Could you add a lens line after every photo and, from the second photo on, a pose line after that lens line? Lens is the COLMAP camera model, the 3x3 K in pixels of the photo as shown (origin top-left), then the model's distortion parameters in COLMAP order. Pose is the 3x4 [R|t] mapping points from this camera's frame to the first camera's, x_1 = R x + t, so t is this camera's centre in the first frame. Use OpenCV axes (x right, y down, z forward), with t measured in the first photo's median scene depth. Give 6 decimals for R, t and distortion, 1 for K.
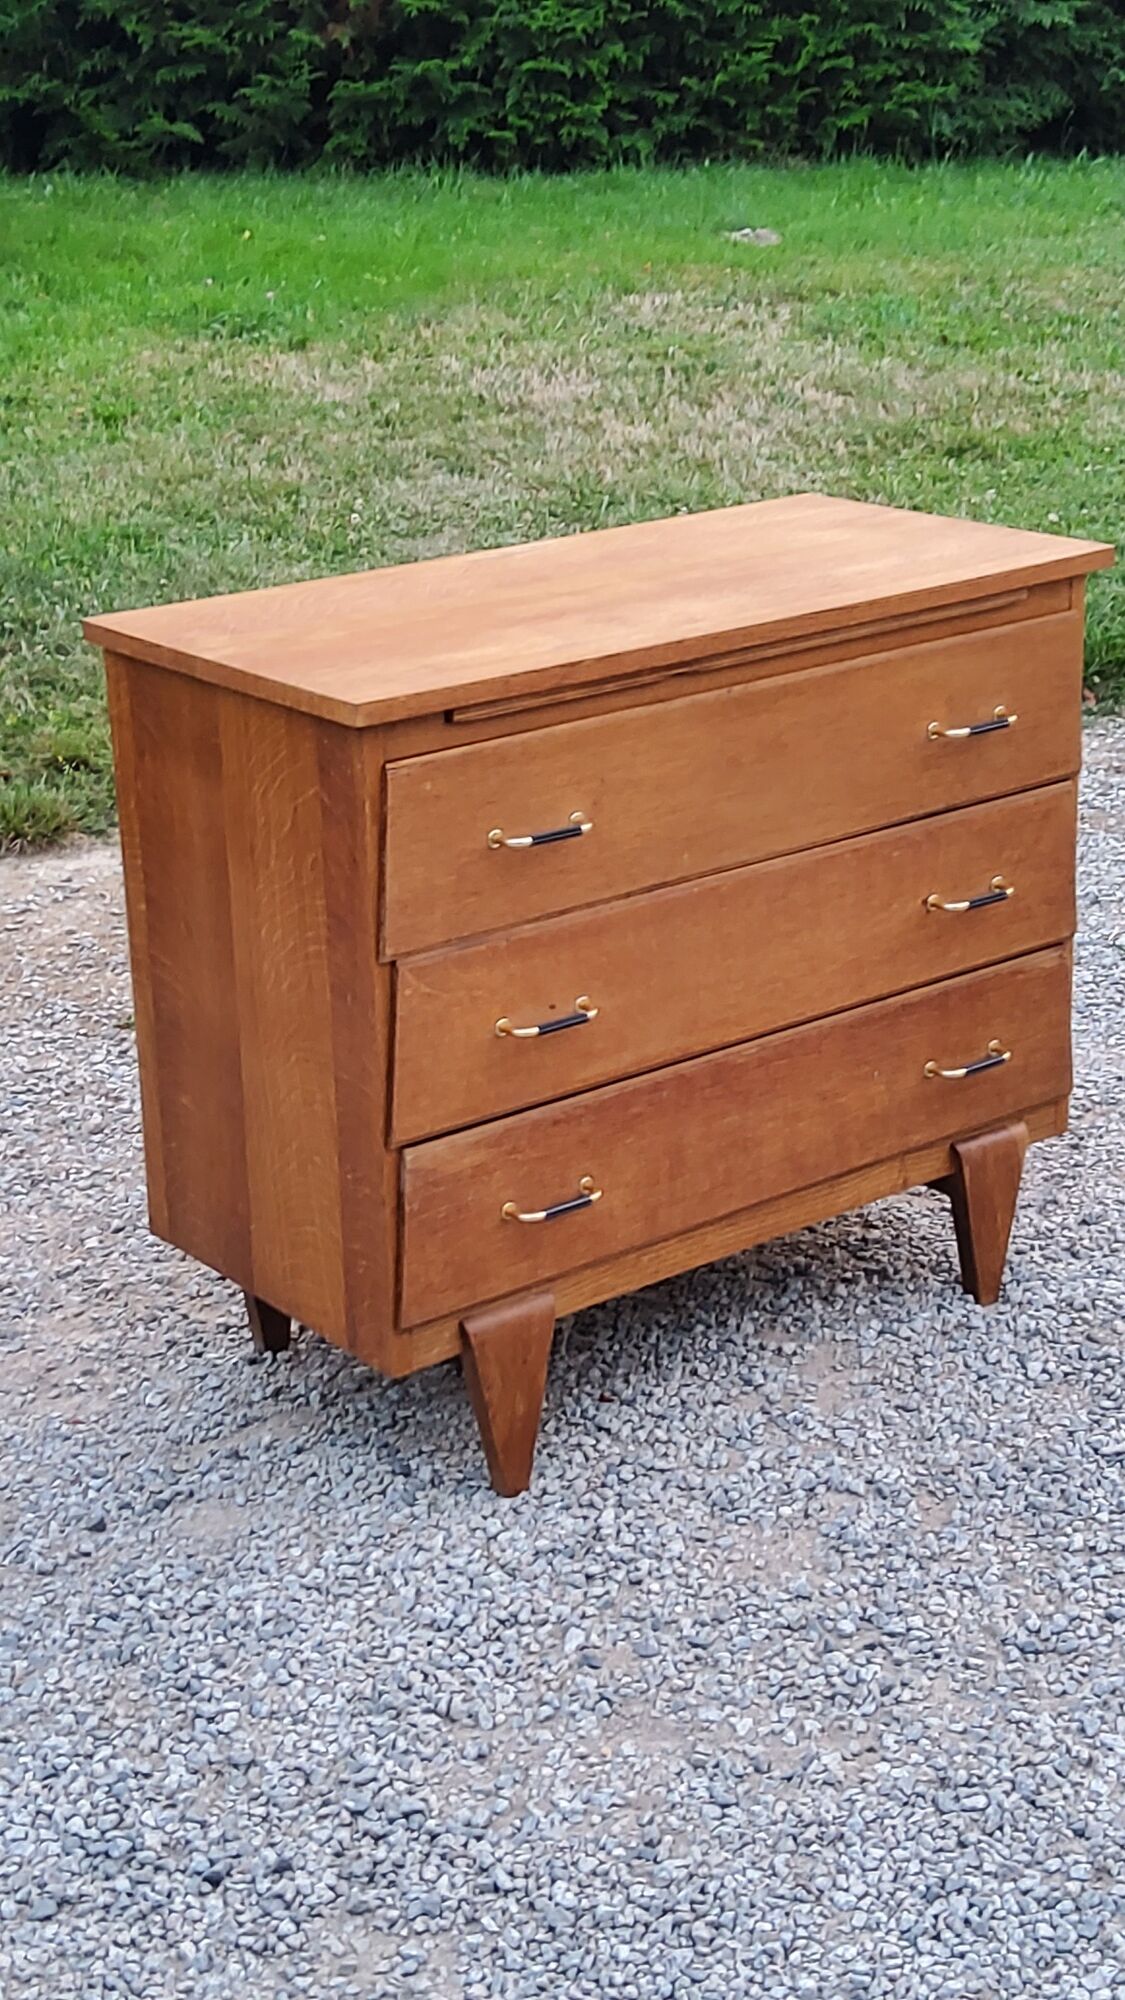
lens RADIAL K [[2984.8, 0, 556.0], [0, 2984.8, 979.8], [0, 0, 1]] dist [0.104366, 0.000000]
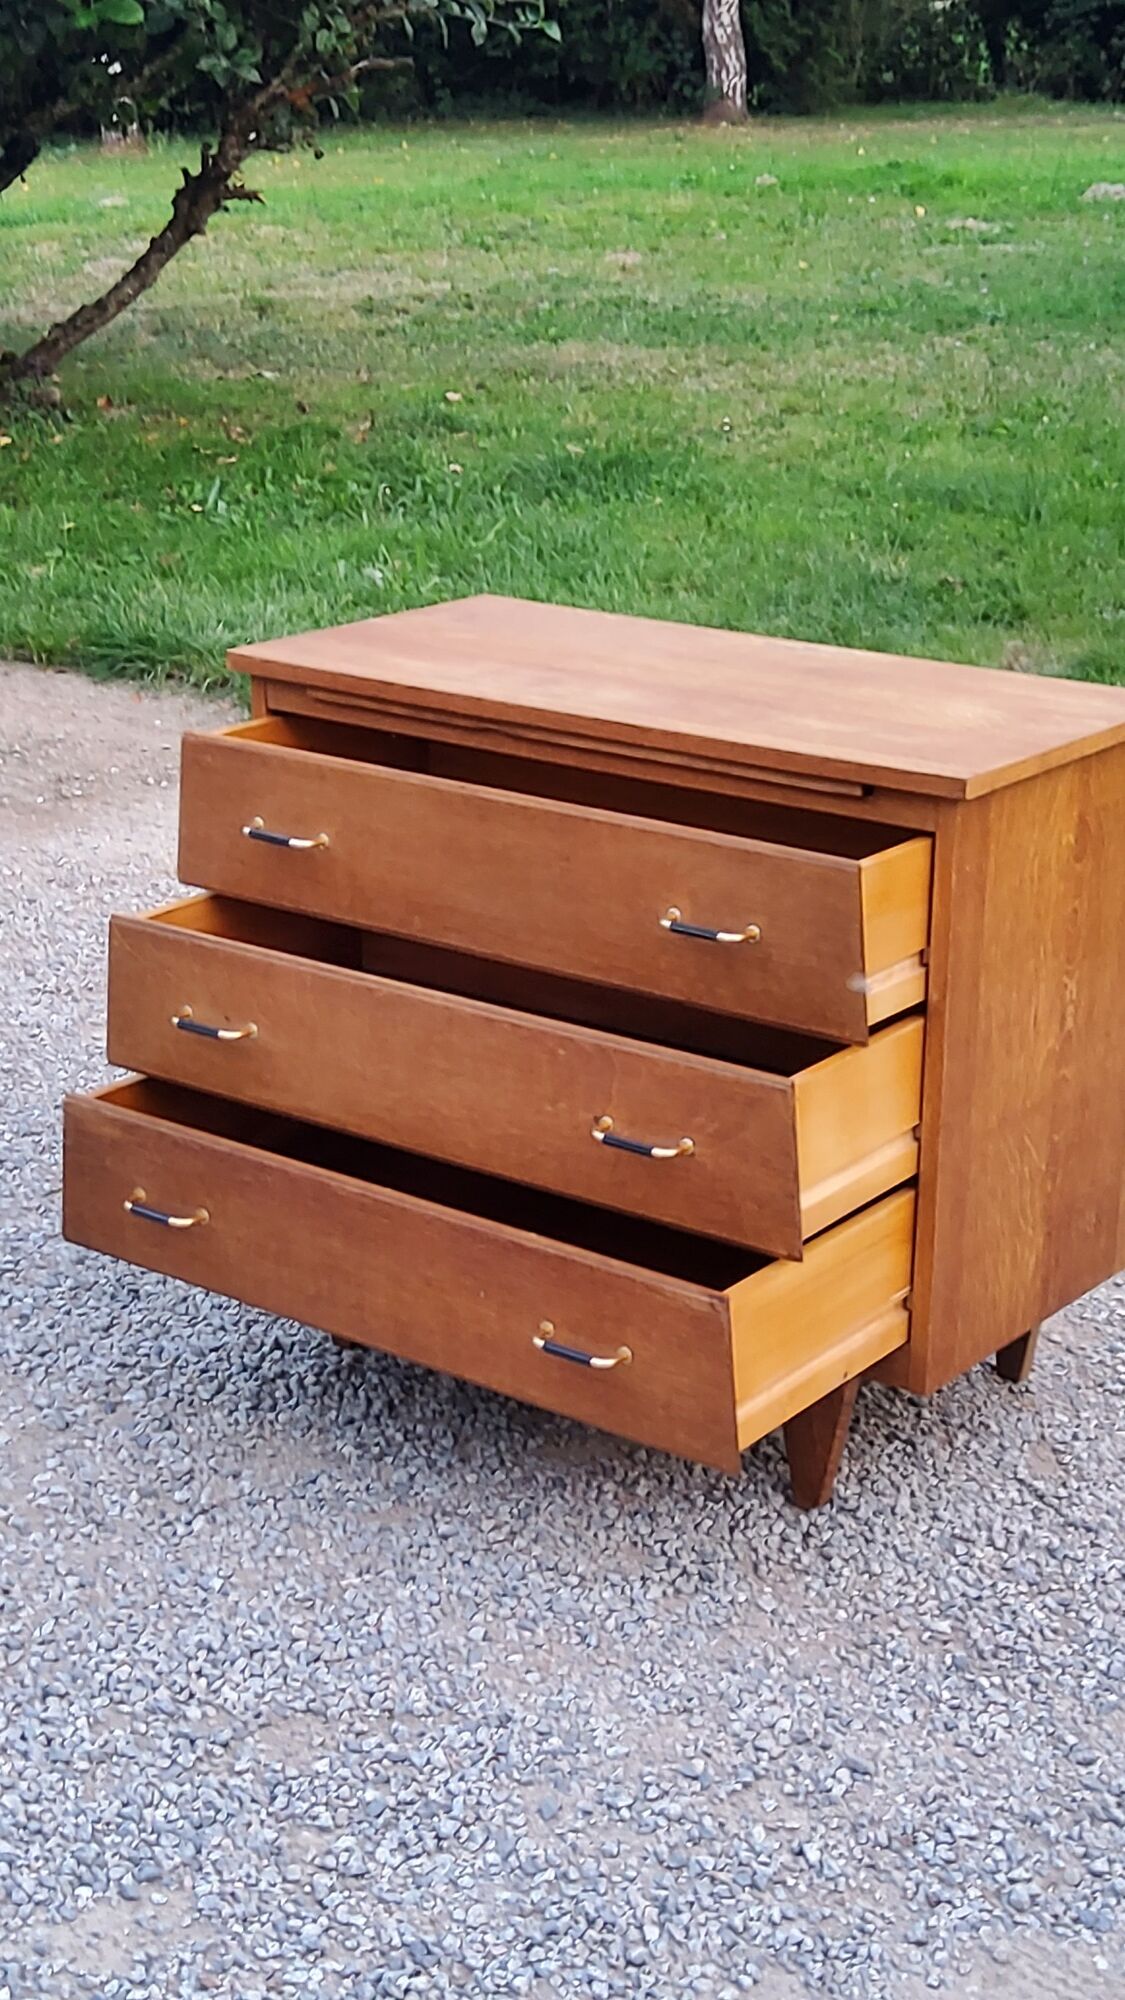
lens RADIAL K [[2984.8, 0, 569.8], [0, 2984.8, 947.1], [0, 0, 1]] dist [0.104366, 0.000000]
pose [[0.256386, 0.308285, -0.916093, 1.080976], [-0.335366, 0.917268, 0.214822, -0.271323], [0.906530, 0.252149, 0.338563, 0.638166]]
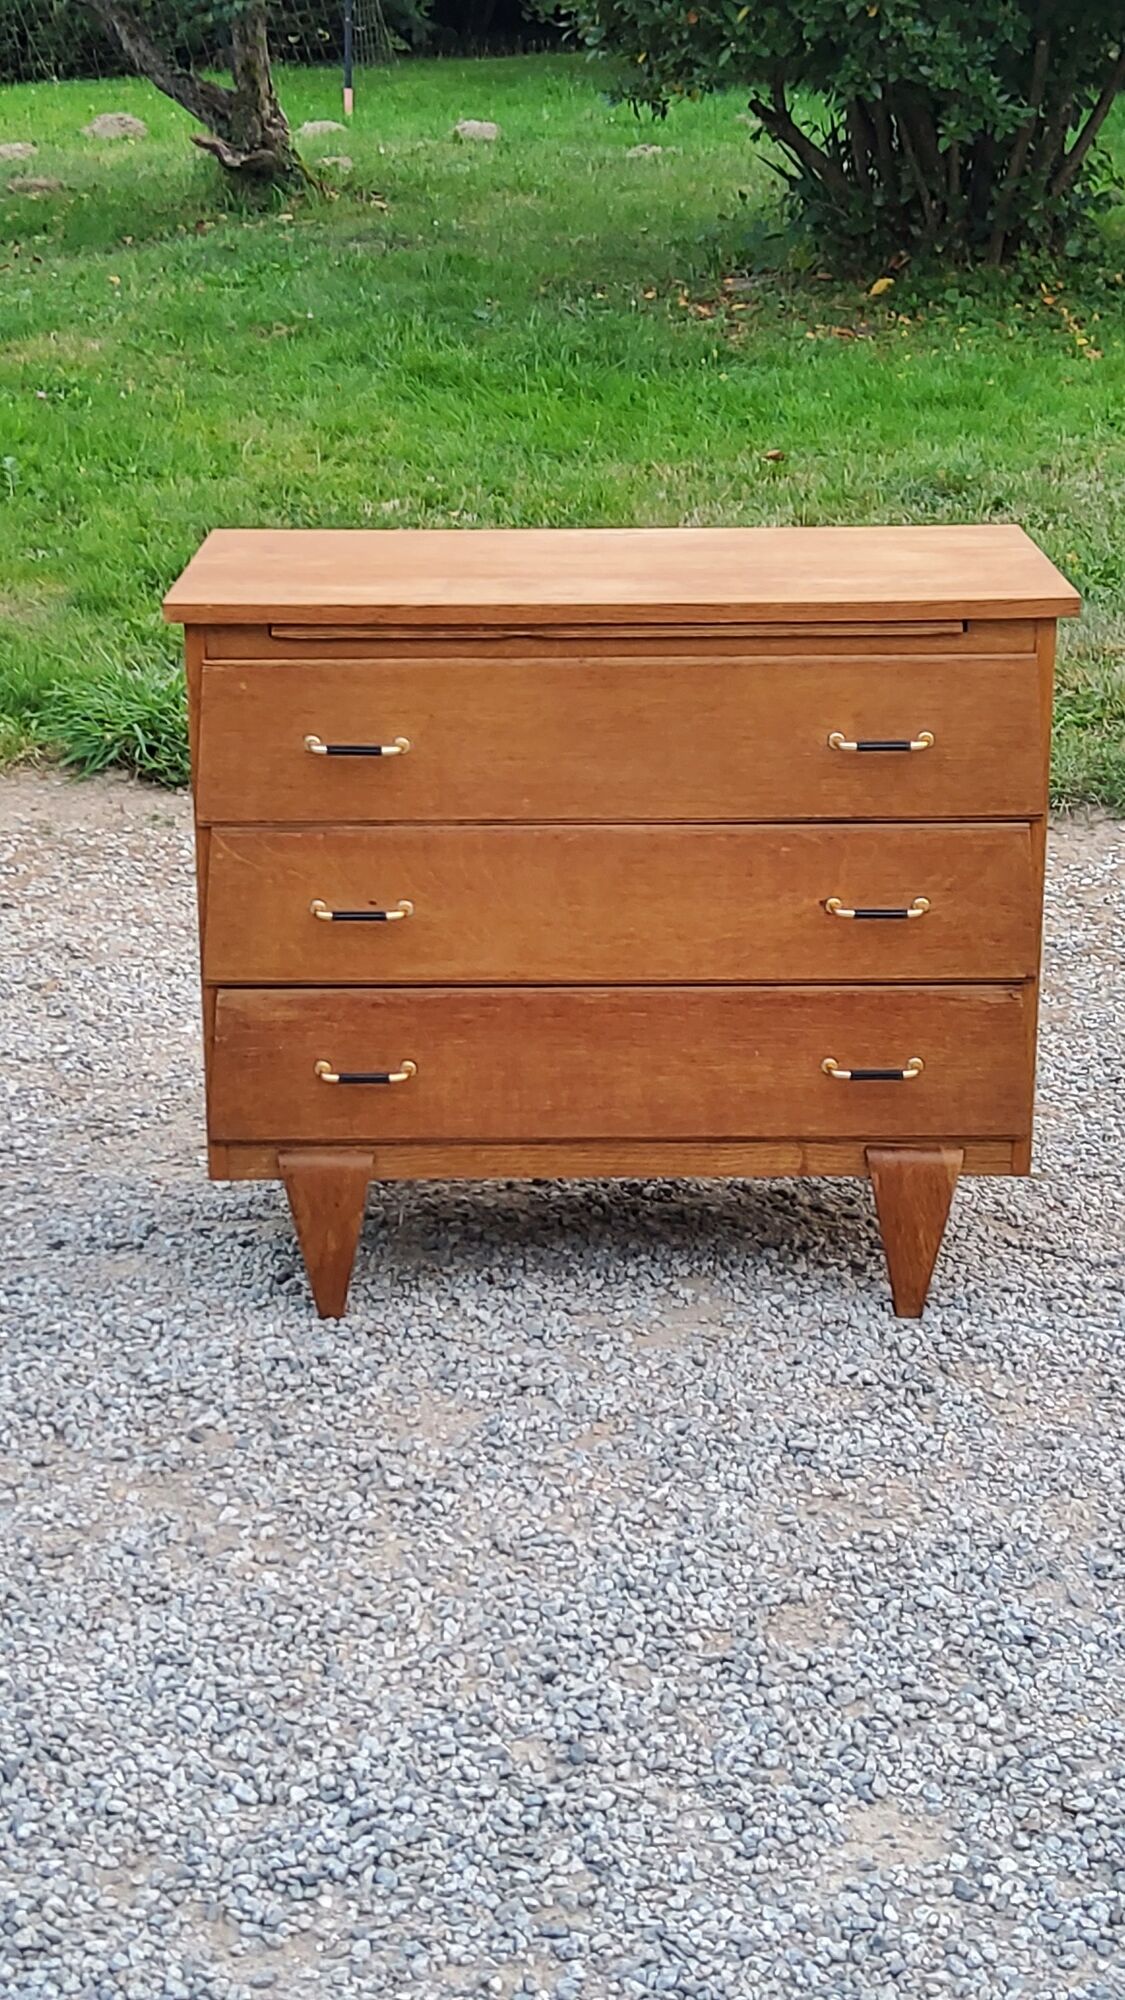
lens RADIAL K [[2984.8, 0, 563.0], [0, 2984.8, 963.4], [0, 0, 1]] dist [0.104366, 0.000000]
pose [[0.783731, 0.205824, -0.586005, 0.712395], [-0.216838, 0.974801, 0.052380, -0.042914], [0.582019, 0.086017, 0.808613, 0.107104]]
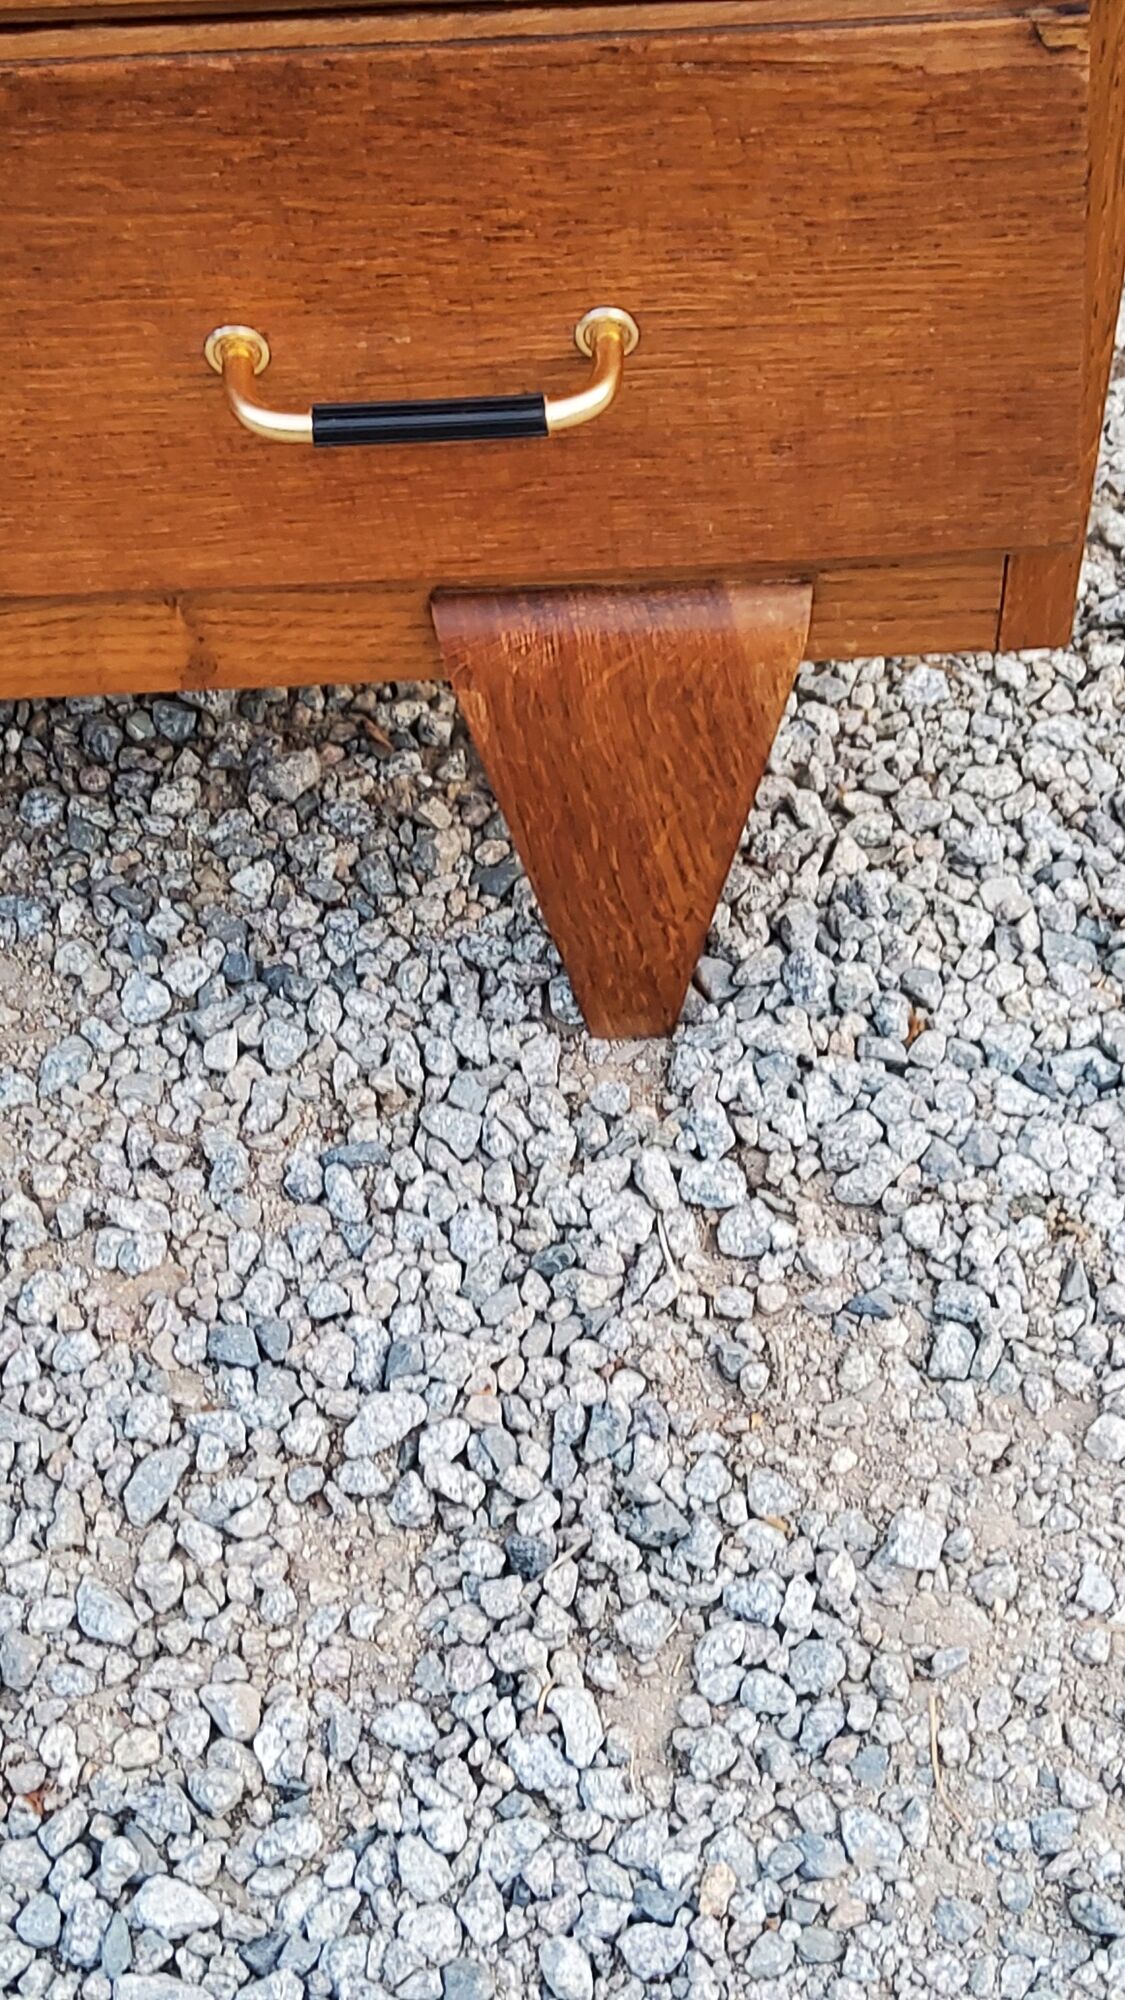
lens RADIAL K [[2984.8, 0, 596.9], [0, 2984.8, 970.1], [0, 0, 1]] dist [0.104366, 0.000000]
pose [[0.809004, 0.464484, -0.360233, 0.281533], [-0.183876, 0.782066, 0.595451, -0.087641], [0.558303, -0.415484, 0.718102, 0.891655]]
